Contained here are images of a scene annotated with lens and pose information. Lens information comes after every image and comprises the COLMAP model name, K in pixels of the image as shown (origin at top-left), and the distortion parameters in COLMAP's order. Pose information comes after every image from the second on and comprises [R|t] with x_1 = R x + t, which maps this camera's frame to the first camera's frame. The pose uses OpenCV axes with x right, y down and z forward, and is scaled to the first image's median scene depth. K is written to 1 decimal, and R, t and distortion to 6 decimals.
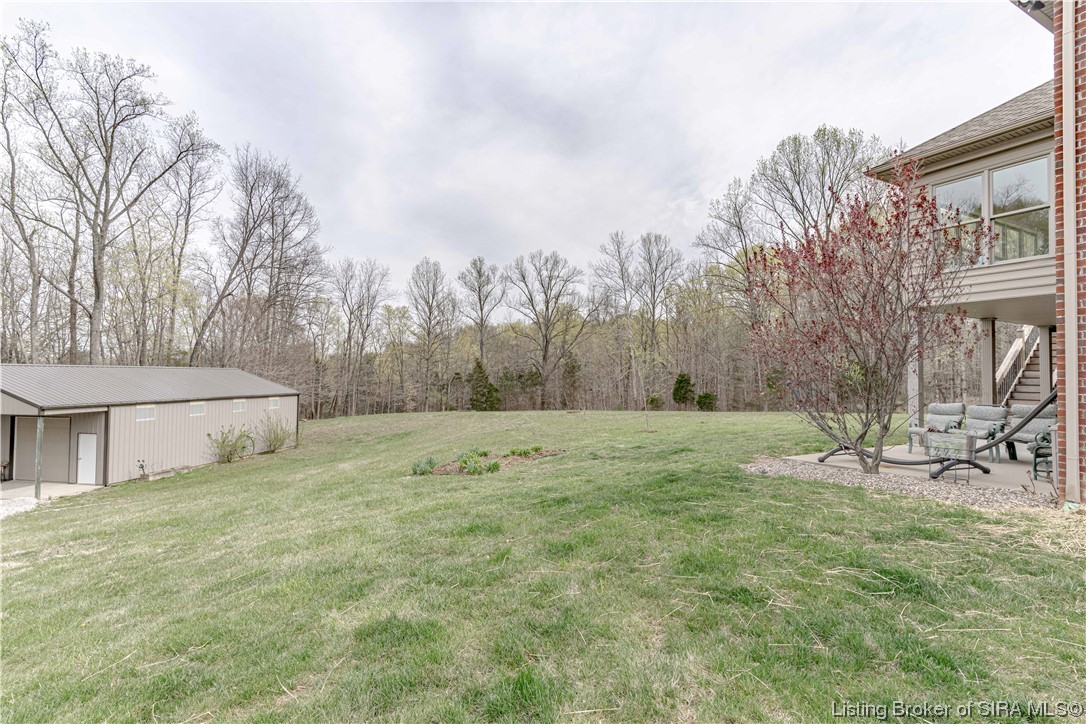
lens RADIAL K [[533.3, 0, 543.0], [0, 533.3, 362.0], [0, 0, 1]] dist [0.001115, 0.000314]
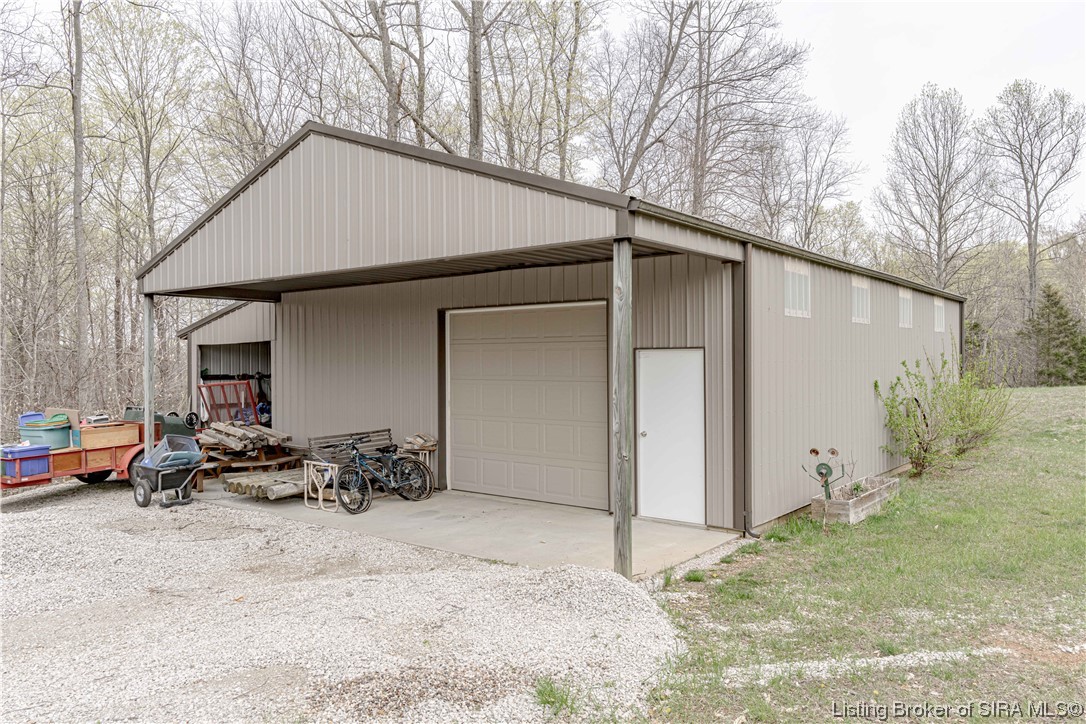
lens RADIAL K [[790.1, 0, 543.0], [0, 790.1, 362.0], [0, 0, 1]] dist [-0.001315, -0.000295]
pose [[0.888680, -0.015215, -0.458275, -0.433191], [0.028606, 0.999342, 0.022293, 0.079436], [0.457635, -0.032920, 0.888531, 0.352782]]
